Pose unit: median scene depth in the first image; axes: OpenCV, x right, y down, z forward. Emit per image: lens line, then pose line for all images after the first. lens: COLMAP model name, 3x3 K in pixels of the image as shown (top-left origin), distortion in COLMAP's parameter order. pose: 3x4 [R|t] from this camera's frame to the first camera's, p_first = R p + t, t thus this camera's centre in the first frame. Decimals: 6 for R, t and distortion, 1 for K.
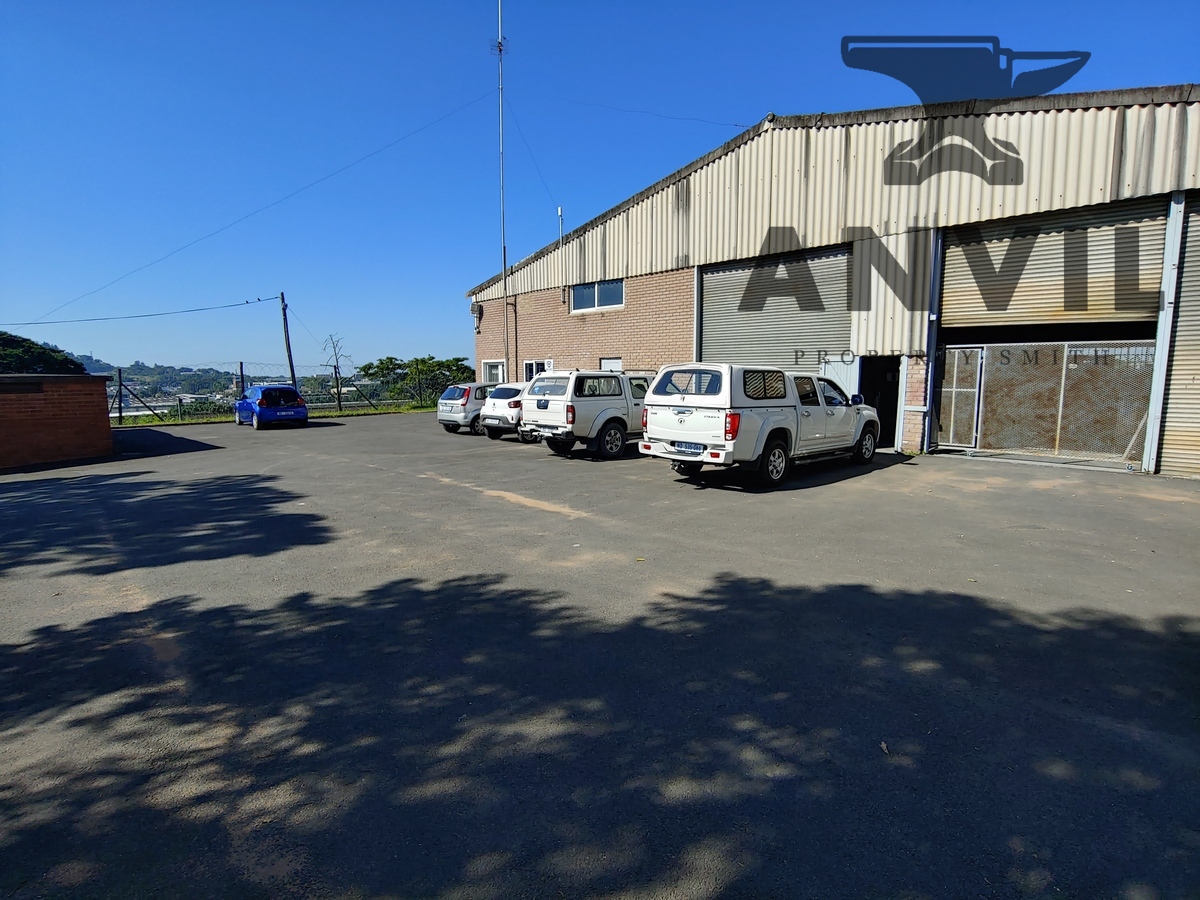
lens RADIAL K [[597.2, 0, 600.3], [0, 597.2, 438.0], [0, 0, 1]] dist [-0.015425, -0.000061]
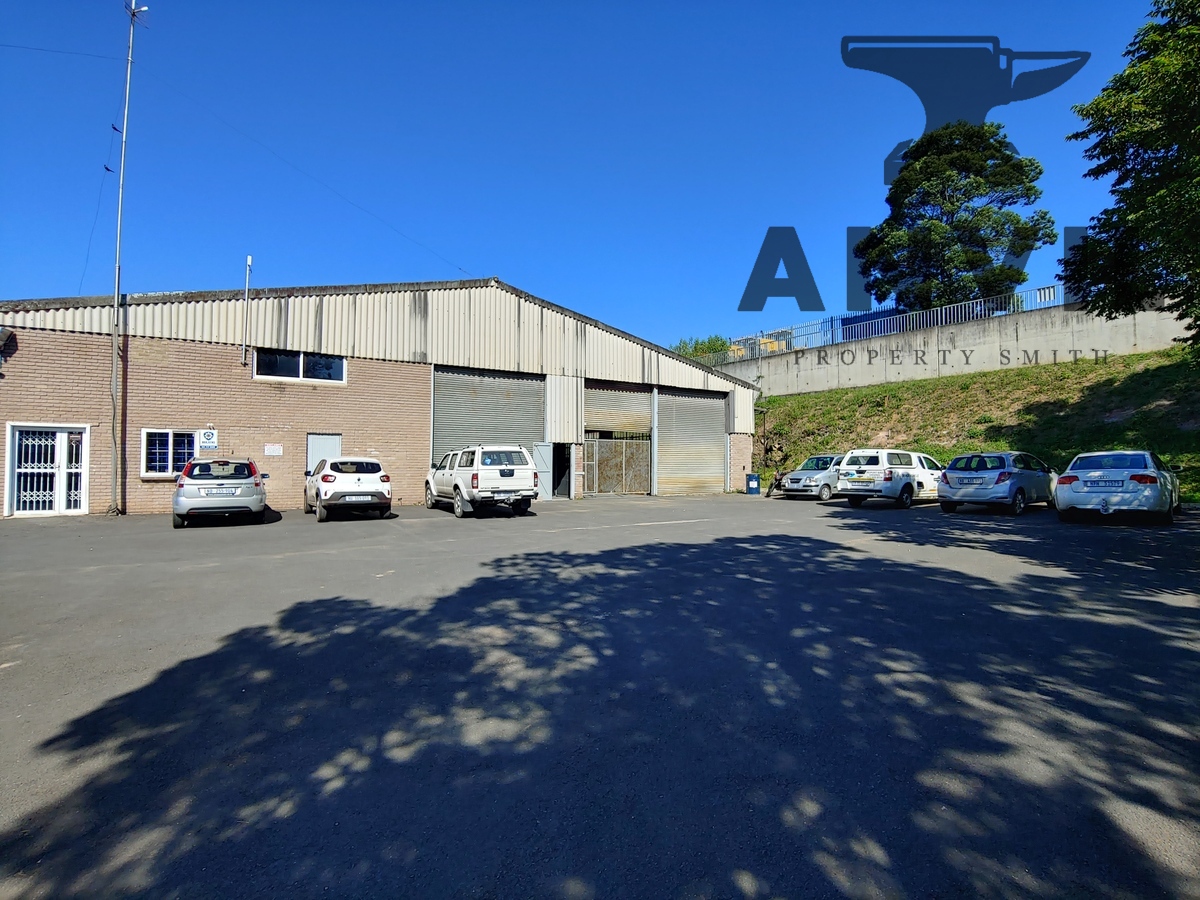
lens RADIAL K [[597.2, 0, 600.3], [0, 597.2, 438.0], [0, 0, 1]] dist [-0.015425, -0.000061]
pose [[0.192407, 0.047775, 0.980152, -0.950478], [0.103296, 0.992279, -0.068644, -0.018581], [-0.975863, 0.114453, 0.185987, 0.450037]]
